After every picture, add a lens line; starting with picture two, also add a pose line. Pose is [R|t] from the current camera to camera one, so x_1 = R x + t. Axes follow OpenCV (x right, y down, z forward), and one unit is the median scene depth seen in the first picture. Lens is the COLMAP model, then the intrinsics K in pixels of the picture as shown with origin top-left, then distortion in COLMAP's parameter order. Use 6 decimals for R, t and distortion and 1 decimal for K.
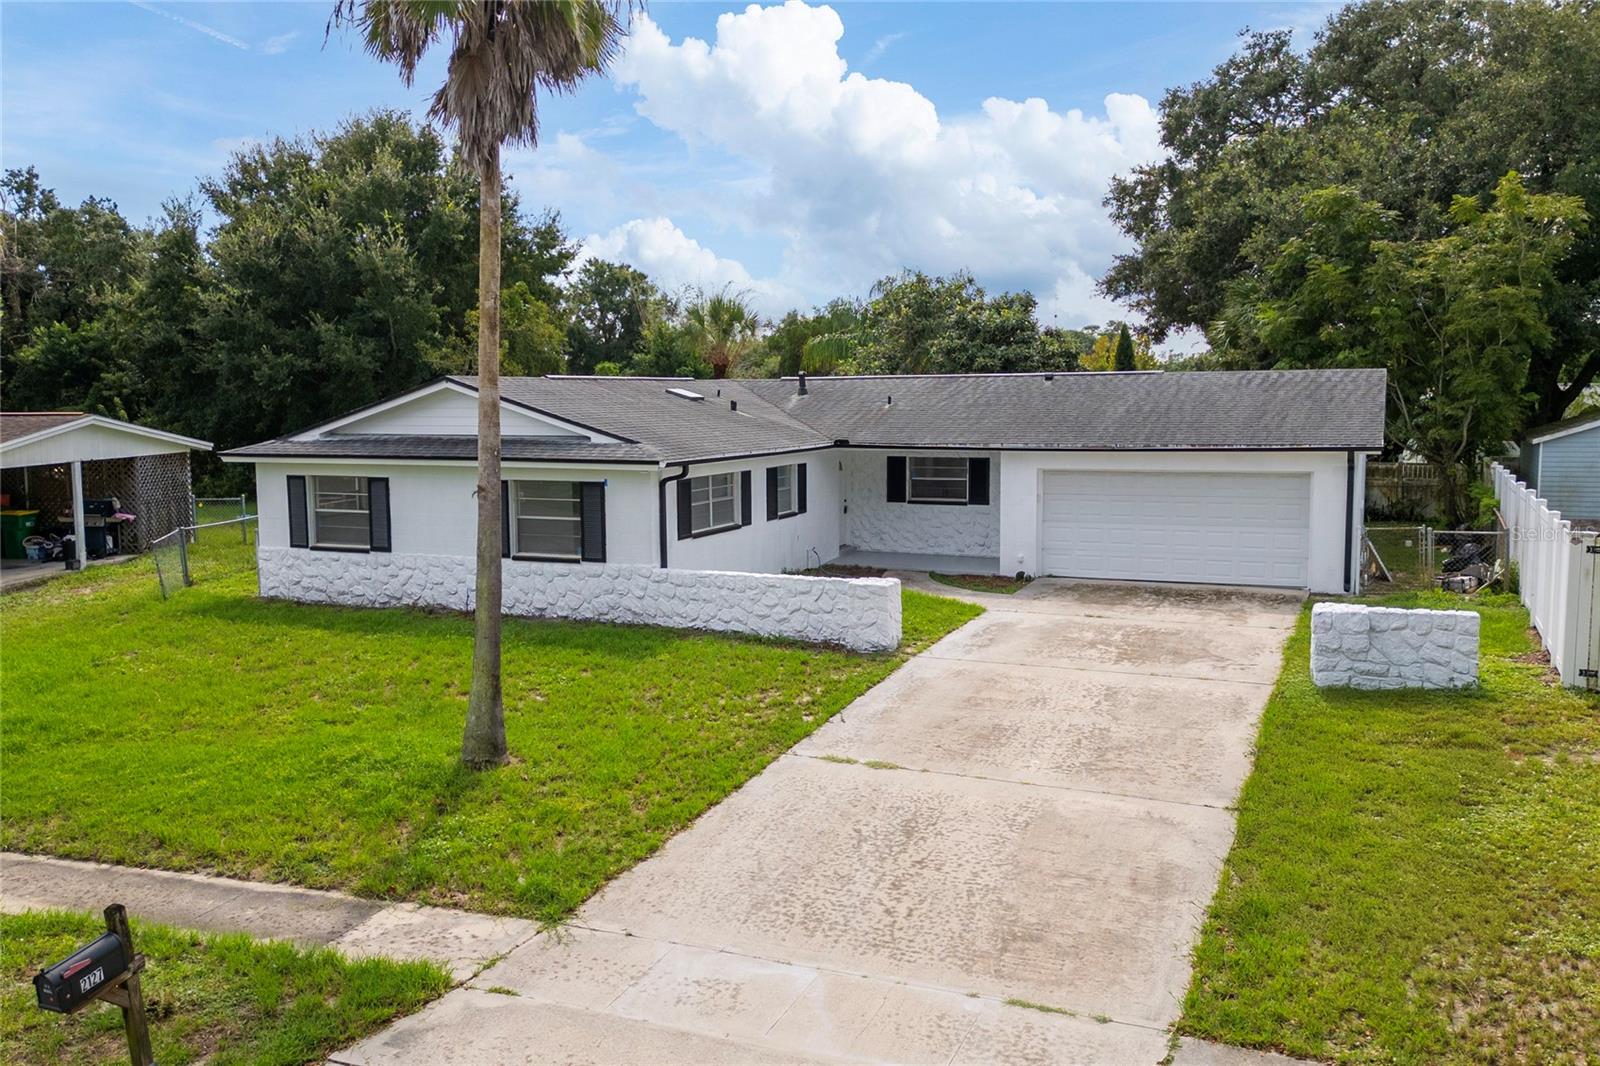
lens RADIAL K [[1301.6, 0, 772.8], [0, 1301.6, 536.0], [0, 0, 1]] dist [0.070302, -0.066619]
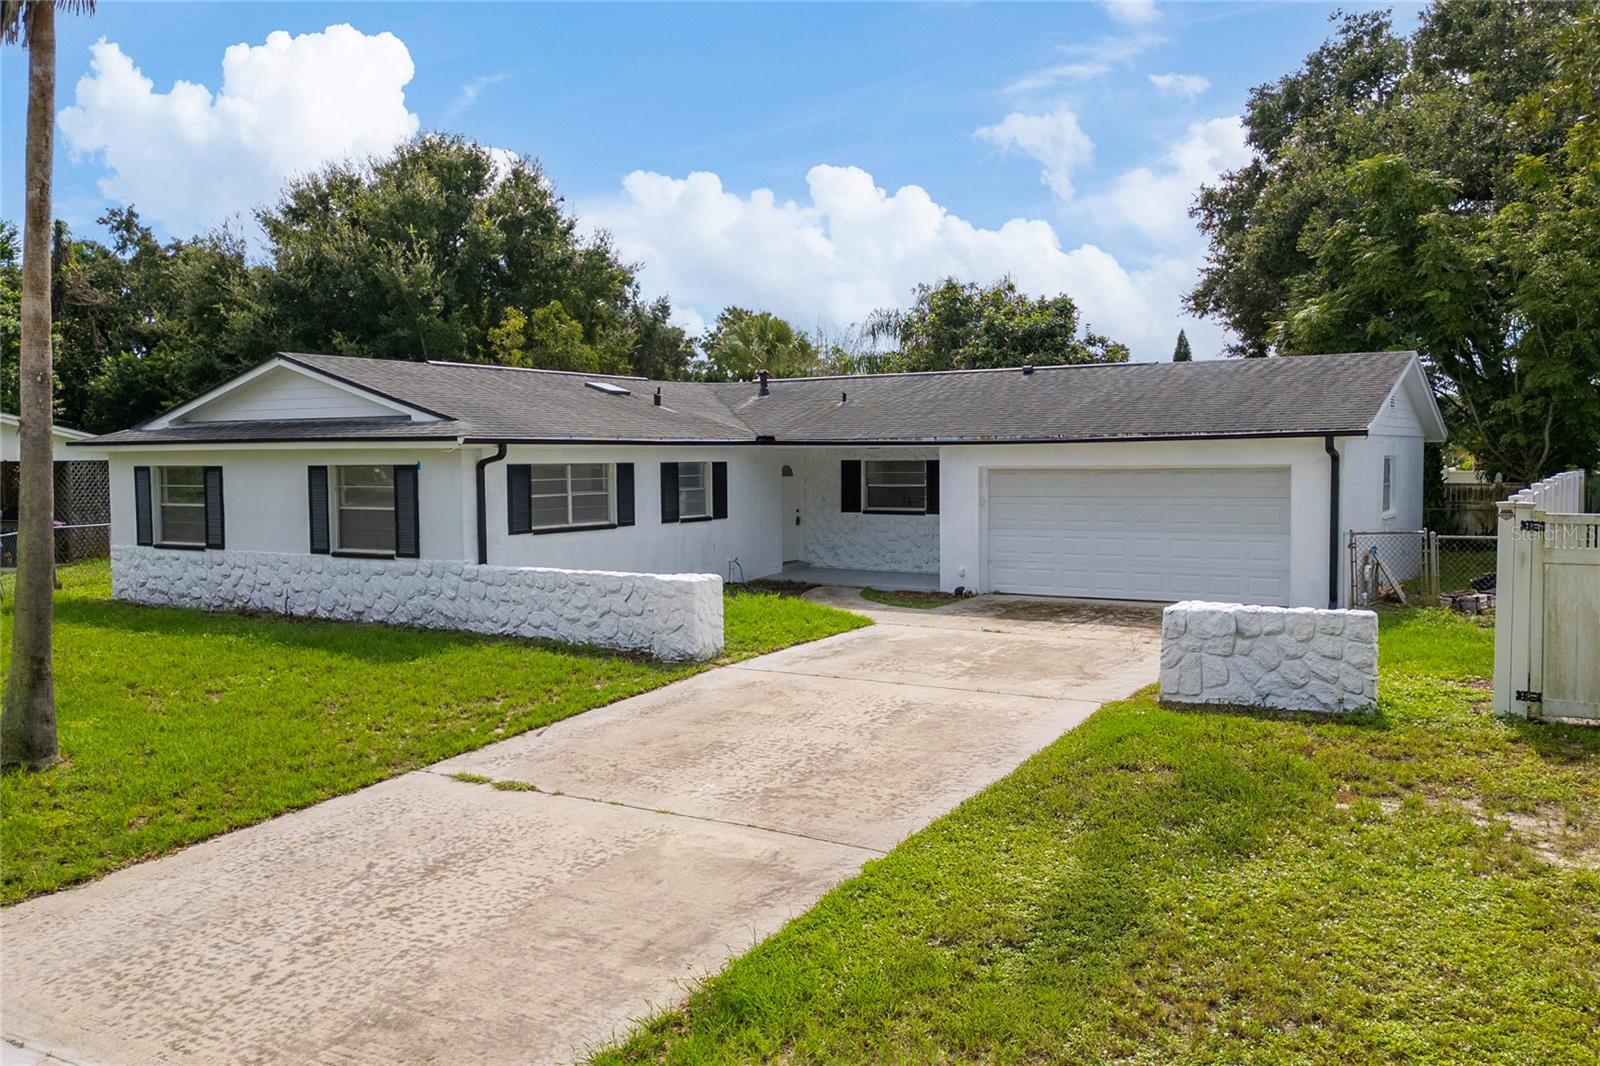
lens RADIAL K [[1301.6, 0, 798.3], [0, 1301.6, 529.7], [0, 0, 1]] dist [0.070302, -0.066619]
pose [[0.992112, 0.009426, -0.125001, 0.203649], [-0.015807, 0.998616, -0.050156, 0.036418], [0.124356, 0.051736, 0.990888, 0.148380]]
